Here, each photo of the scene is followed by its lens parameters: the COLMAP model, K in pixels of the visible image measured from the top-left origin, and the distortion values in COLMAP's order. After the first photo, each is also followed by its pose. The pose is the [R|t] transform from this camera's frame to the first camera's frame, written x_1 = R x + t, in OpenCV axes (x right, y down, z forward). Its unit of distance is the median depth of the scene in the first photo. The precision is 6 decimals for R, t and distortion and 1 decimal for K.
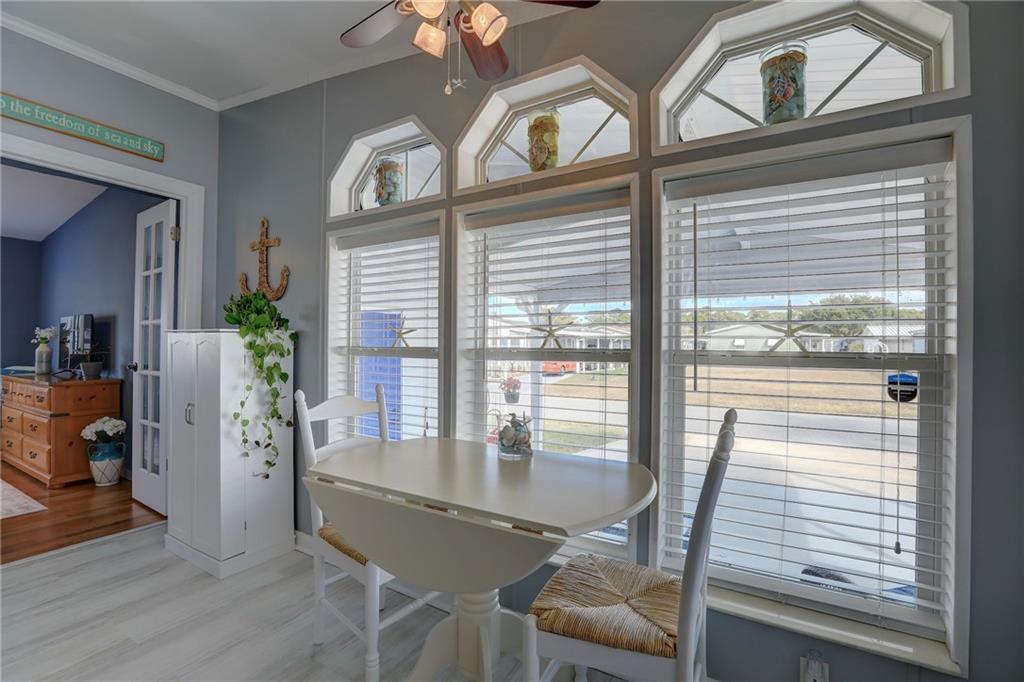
lens RADIAL K [[469.7, 0, 511.4], [0, 469.7, 339.1], [0, 0, 1]] dist [-0.022530, 0.001222]
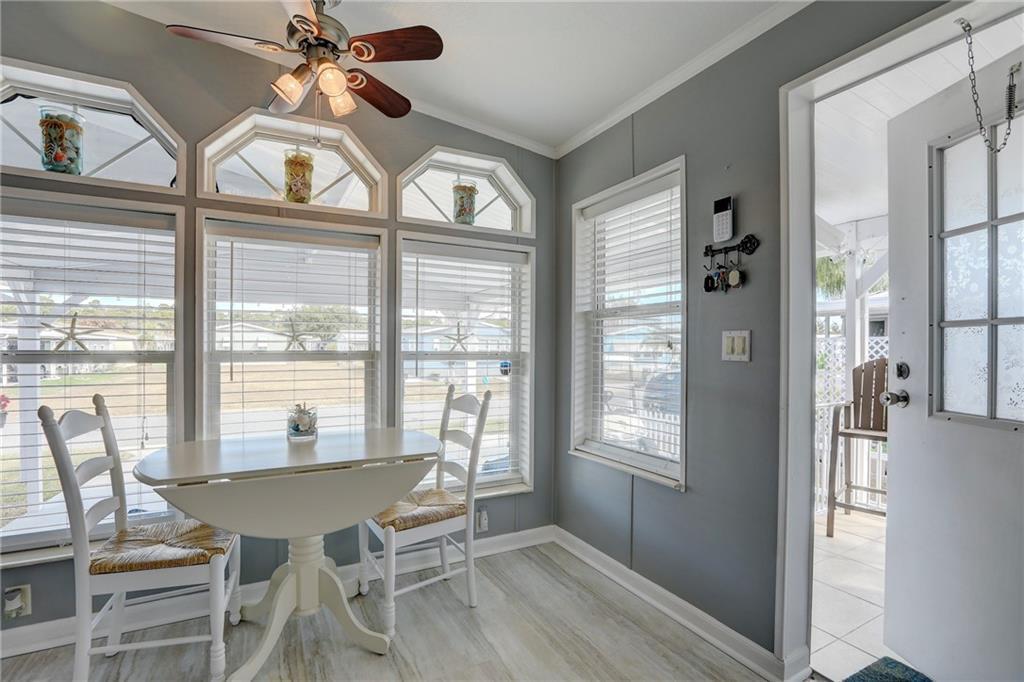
lens RADIAL K [[469.7, 0, 513.0], [0, 469.7, 340.3], [0, 0, 1]] dist [-0.022530, 0.001222]
pose [[0.500544, 0.001212, 0.865710, -0.343703], [-0.013310, 0.999892, 0.006295, -0.025122], [-0.865609, -0.014674, 0.500506, -0.350172]]
